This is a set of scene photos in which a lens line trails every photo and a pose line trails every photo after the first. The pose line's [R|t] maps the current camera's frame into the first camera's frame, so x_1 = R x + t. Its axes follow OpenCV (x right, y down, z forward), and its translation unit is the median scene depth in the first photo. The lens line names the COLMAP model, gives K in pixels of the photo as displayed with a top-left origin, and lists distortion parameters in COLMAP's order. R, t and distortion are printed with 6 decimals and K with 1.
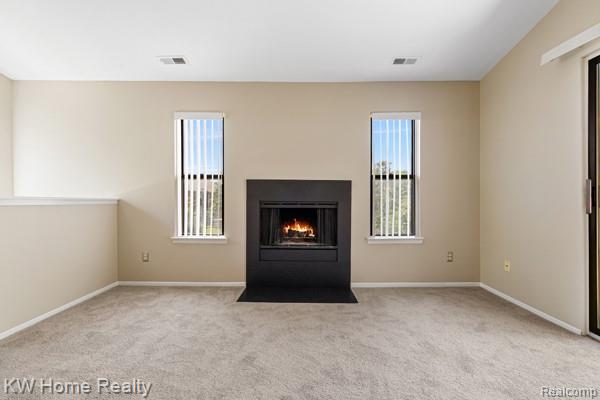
lens RADIAL K [[272.3, 0, 295.5], [0, 272.3, 198.9], [0, 0, 1]] dist [0.005328, -0.000807]
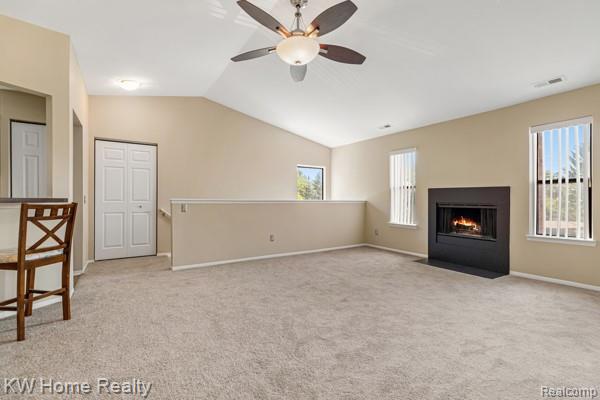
lens RADIAL K [[272.3, 0, 302.4], [0, 272.3, 199.5], [0, 0, 1]] dist [0.005328, -0.000807]
pose [[0.563576, 0.004741, -0.826051, 0.693912], [-0.015074, 0.999876, -0.004545, 0.008900], [0.825927, 0.015014, 0.563578, -0.457015]]
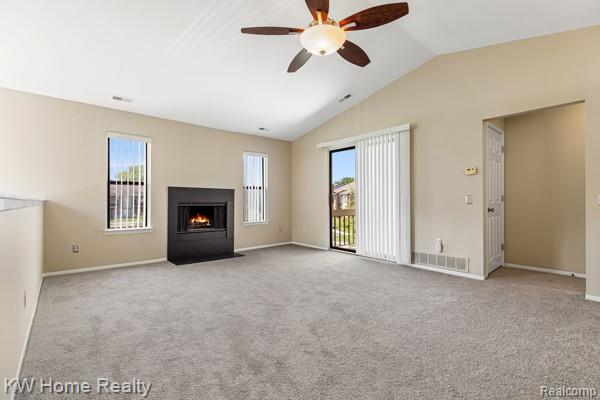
lens RADIAL K [[272.3, 0, 297.9], [0, 272.3, 199.1], [0, 0, 1]] dist [0.005328, -0.000807]
pose [[0.742170, 0.006147, 0.670183, -0.625925], [0.005450, 0.999870, -0.015206, 0.020320], [-0.670189, 0.014938, 0.742040, -0.514382]]
